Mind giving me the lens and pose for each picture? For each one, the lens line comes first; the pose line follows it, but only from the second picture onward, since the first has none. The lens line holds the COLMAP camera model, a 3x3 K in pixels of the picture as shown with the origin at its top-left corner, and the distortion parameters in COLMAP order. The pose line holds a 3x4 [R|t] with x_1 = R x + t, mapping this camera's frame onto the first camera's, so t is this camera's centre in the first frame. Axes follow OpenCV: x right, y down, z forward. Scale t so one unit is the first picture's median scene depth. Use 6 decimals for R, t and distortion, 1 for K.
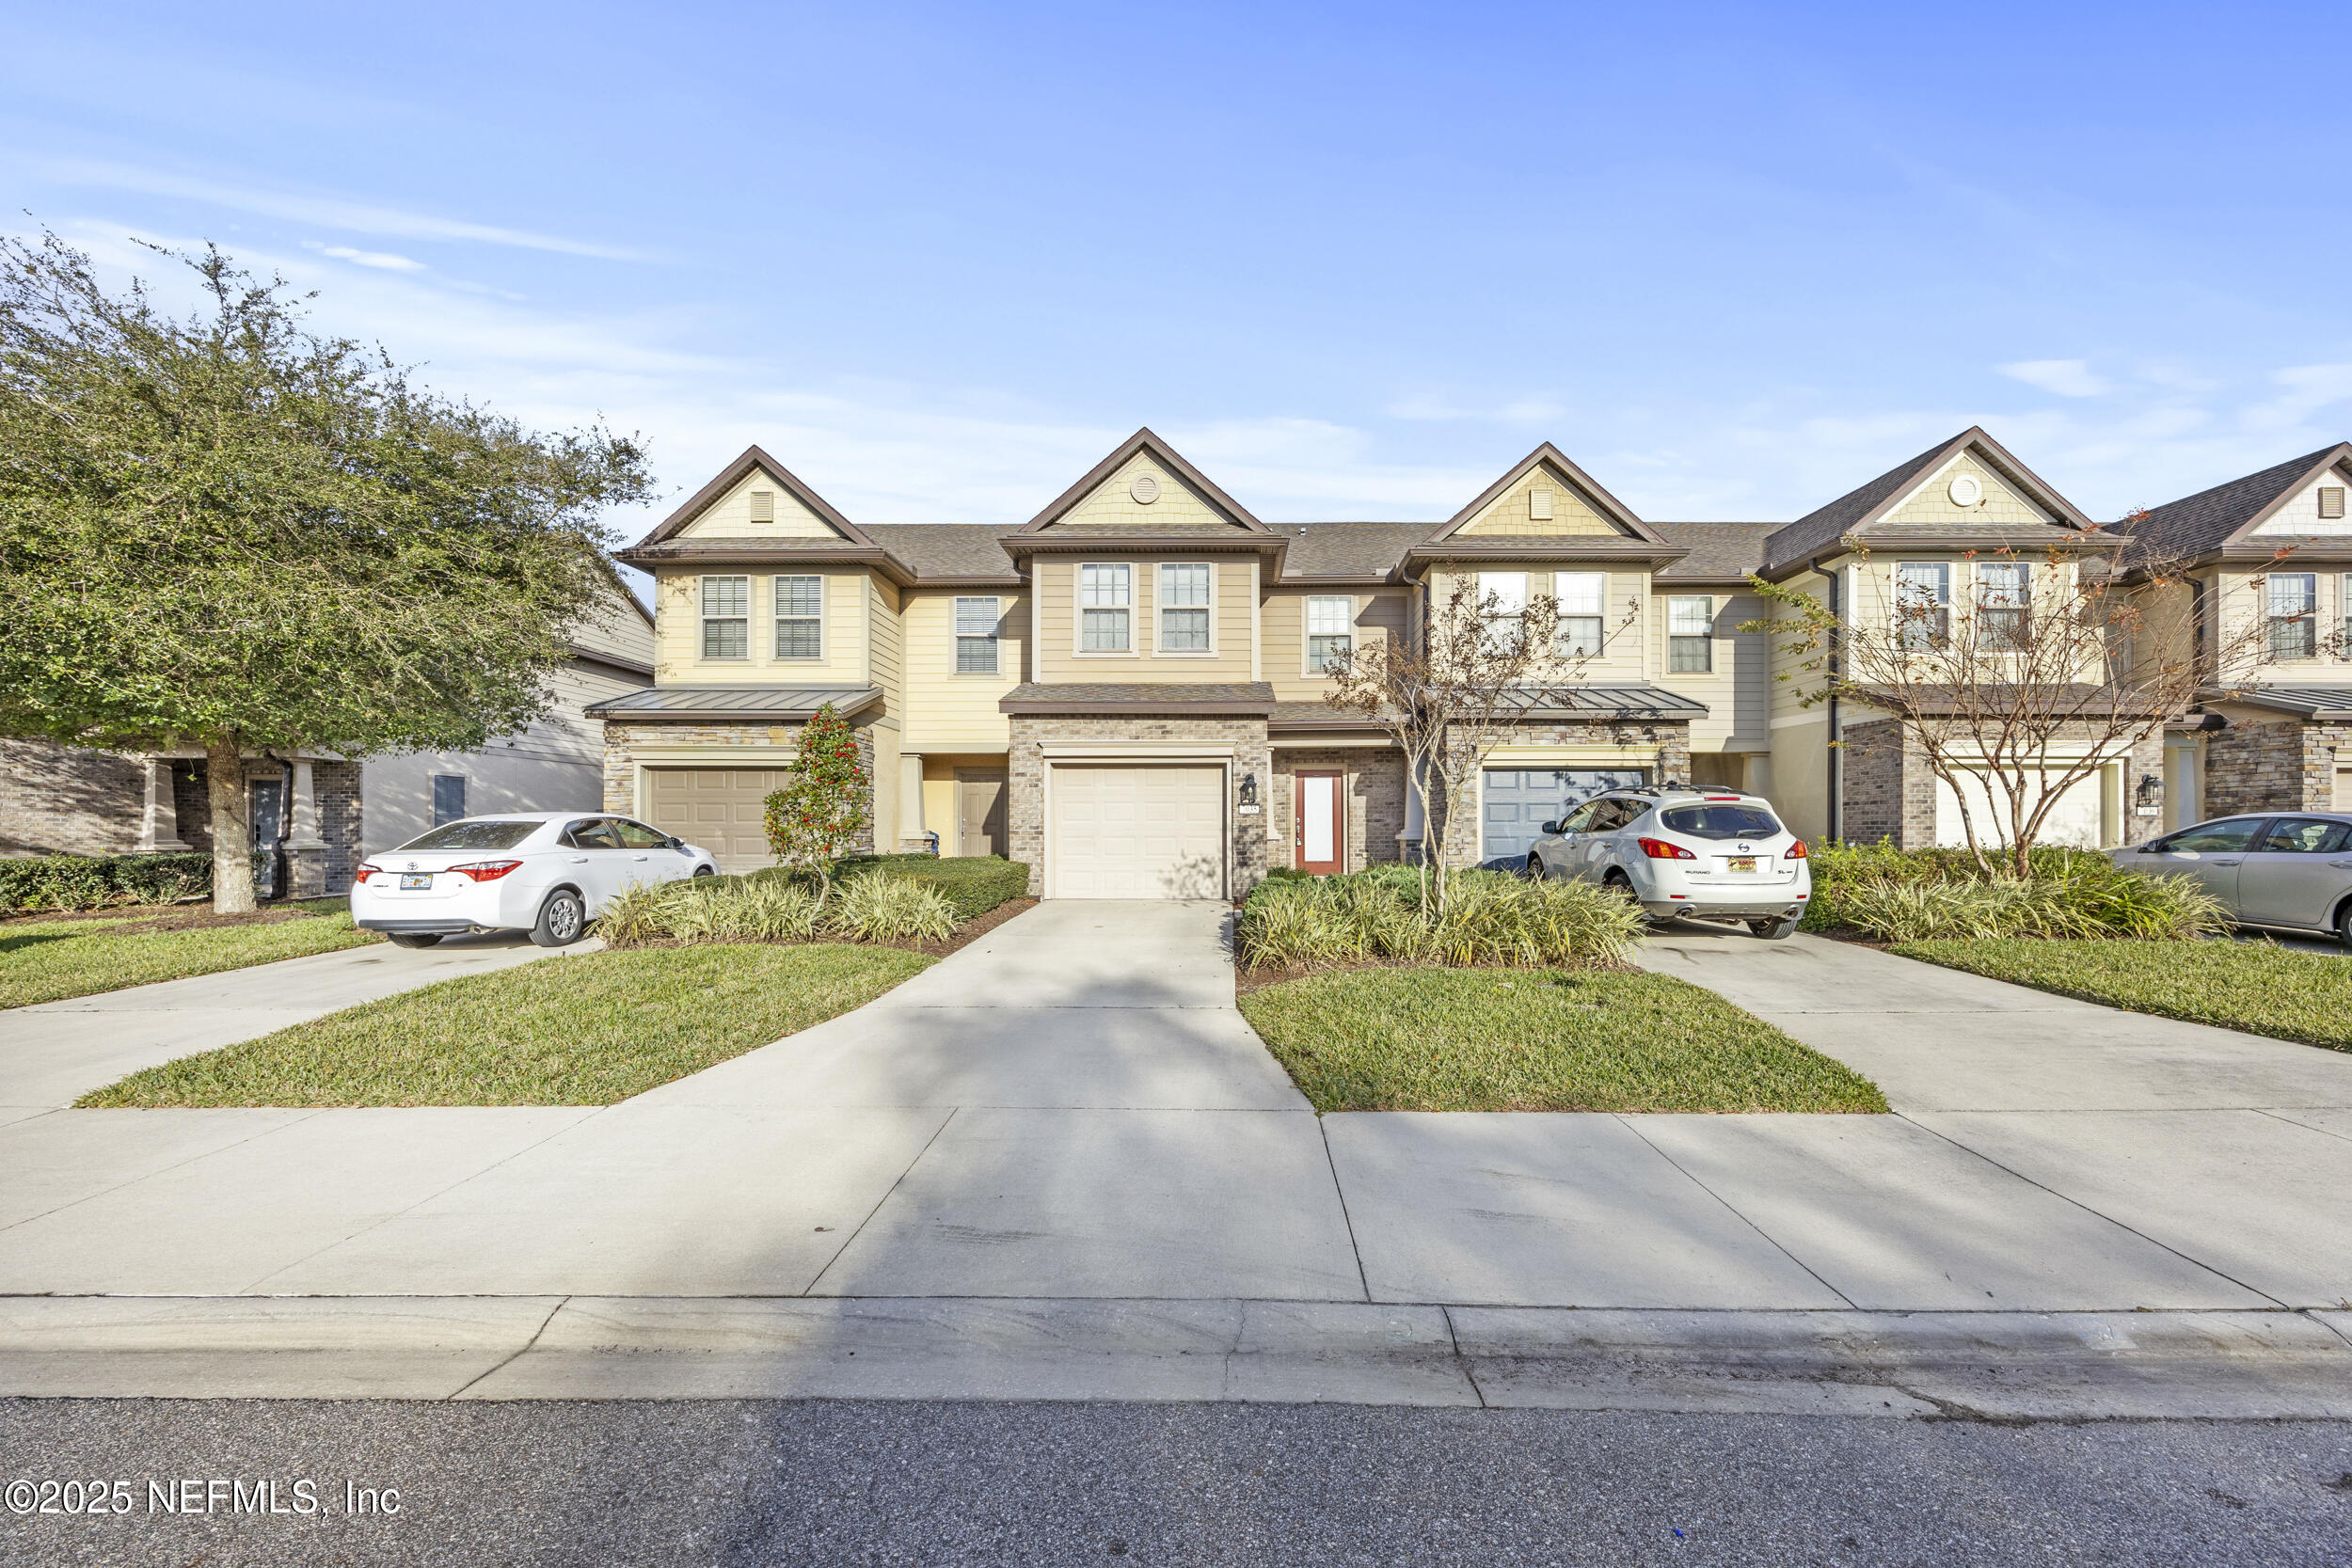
lens RADIAL K [[891.6, 0, 1186.0], [0, 891.6, 797.6], [0, 0, 1]] dist [-0.002383, -0.000106]
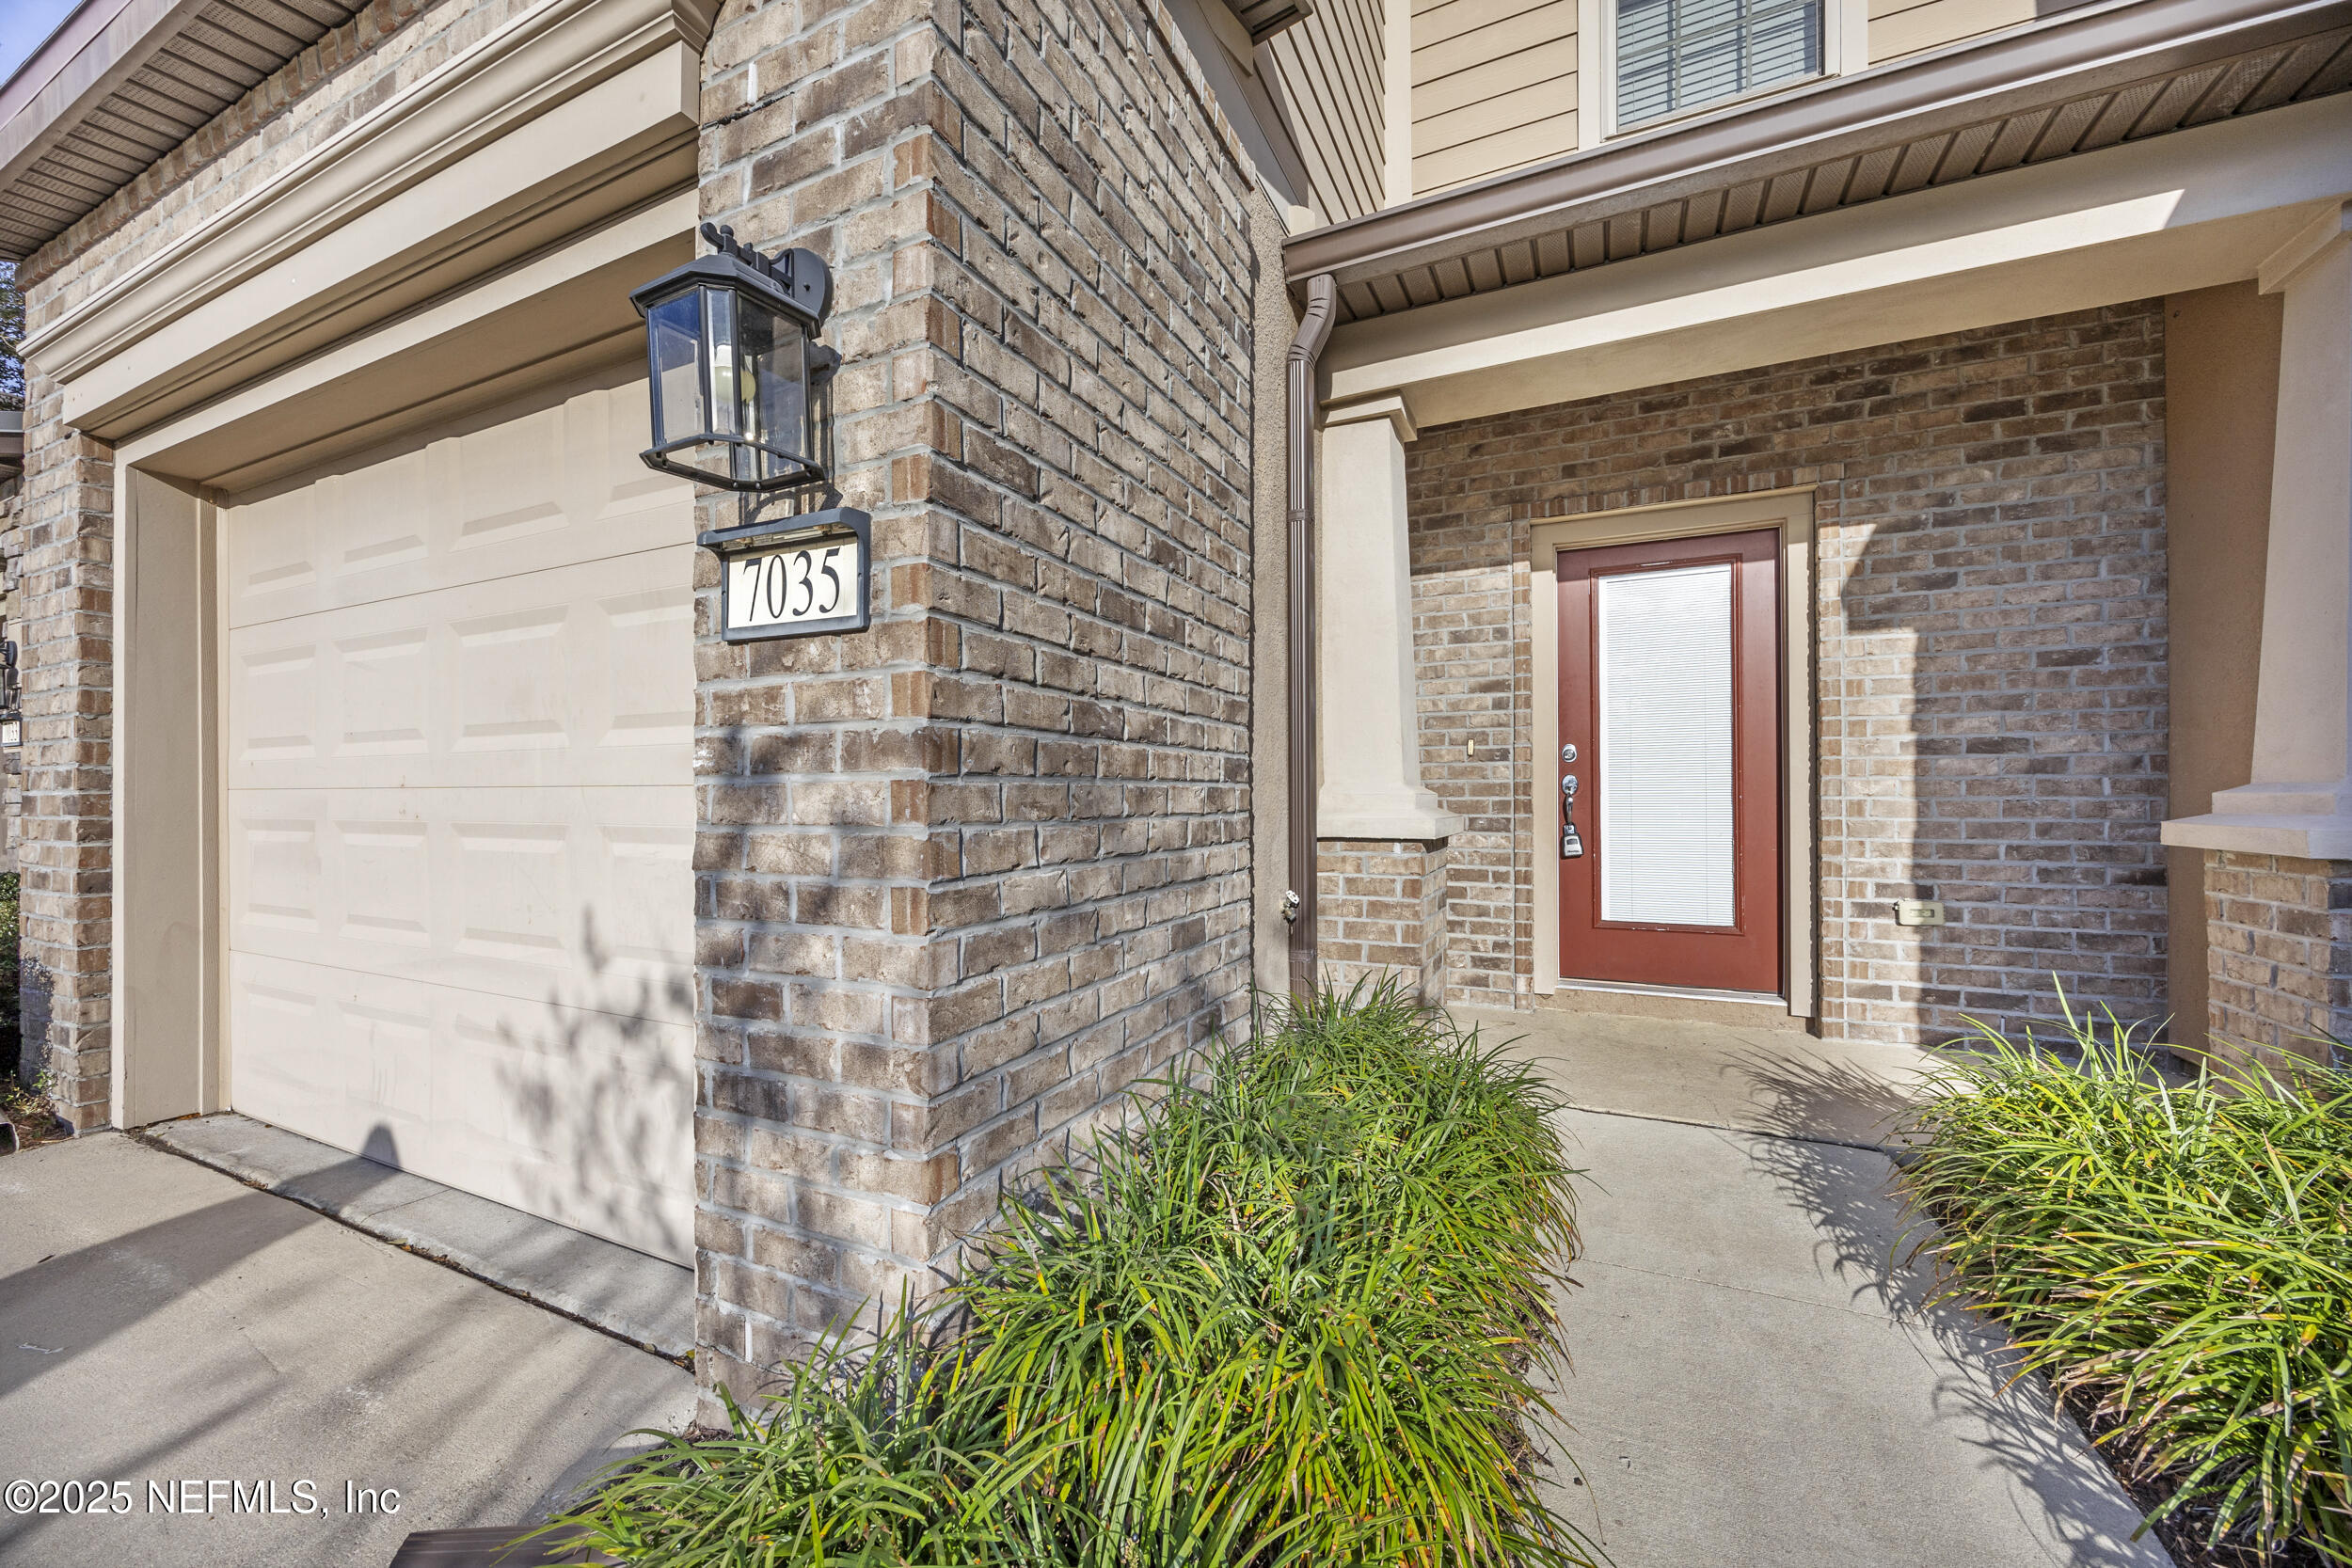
lens RADIAL K [[897.9, 0, 1176.0], [0, 897.9, 784.0], [0, 0, 1]] dist [-0.000552, -0.000075]
pose [[0.917945, -0.002761, -0.396699, 0.151820], [0.010770, 0.999781, 0.017963, 0.034474], [0.396562, -0.020761, 0.917773, 0.889429]]
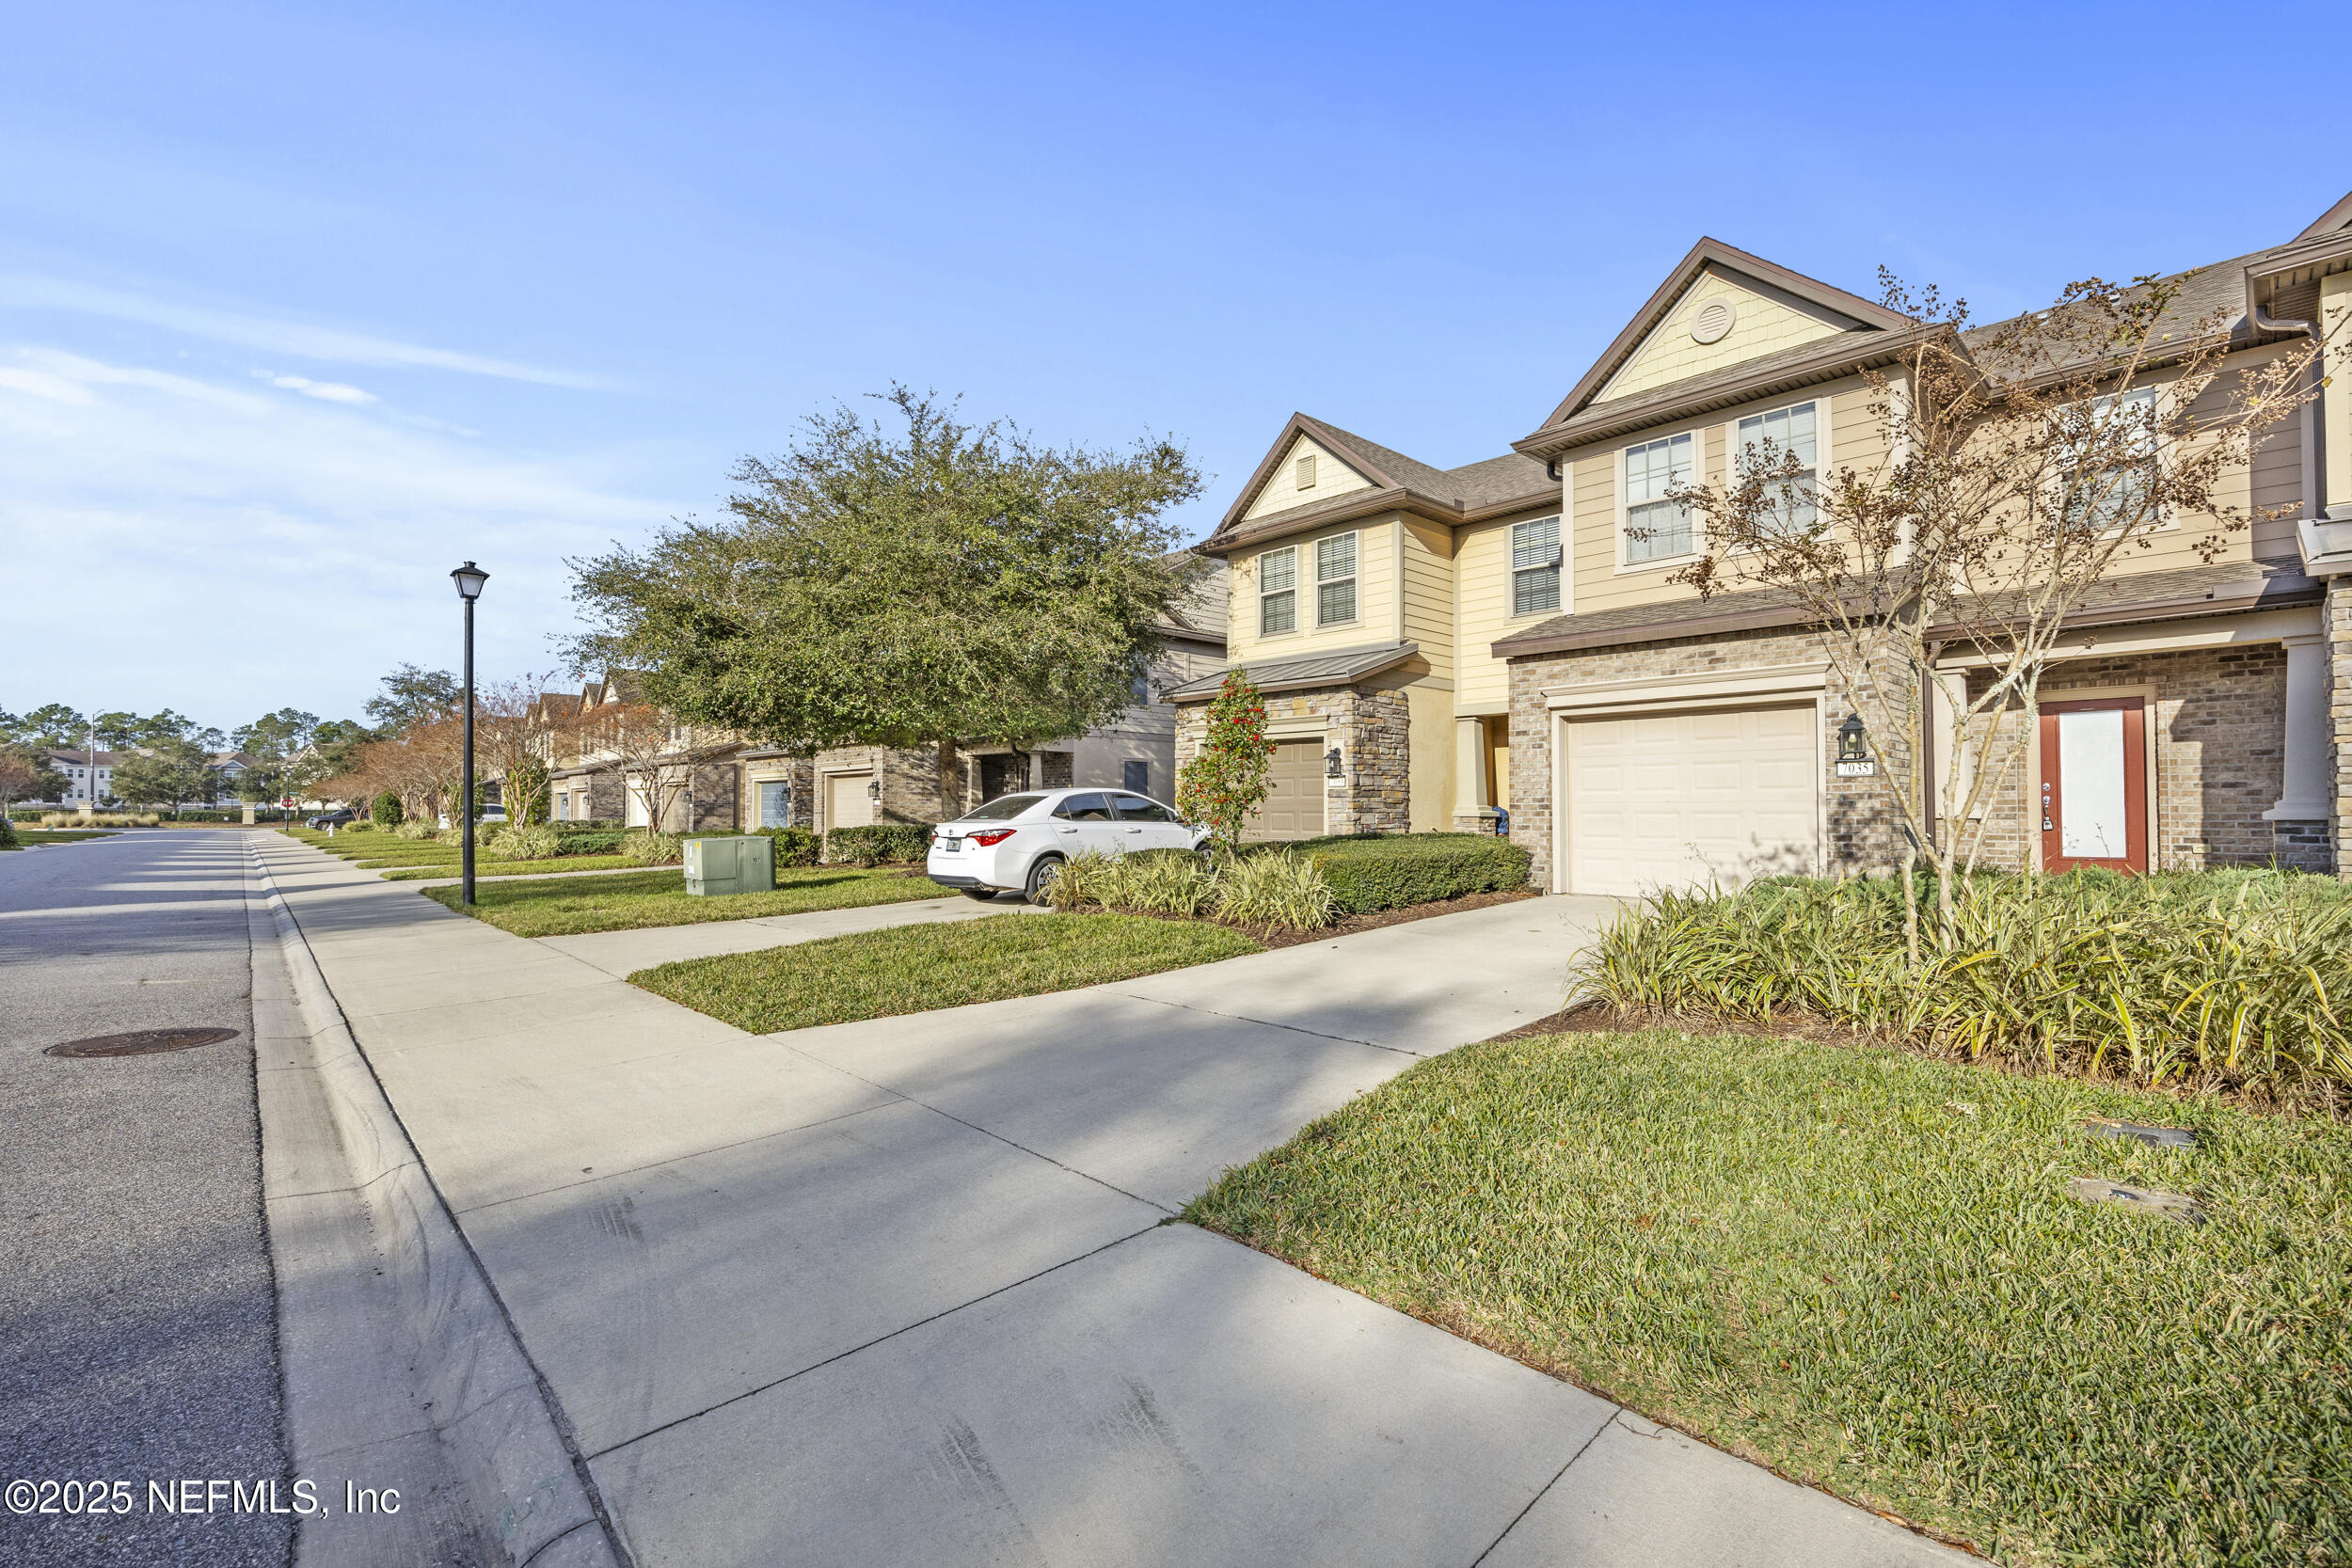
lens RADIAL K [[1002.0, 0, 1184.1], [0, 1002.0, 753.8], [0, 0, 1]] dist [-0.013594, -0.000818]
pose [[0.709865, -0.038988, -0.703257, 0.221837], [0.023156, 0.999219, -0.032023, 0.013542], [0.703957, 0.006447, 0.710214, 0.161672]]
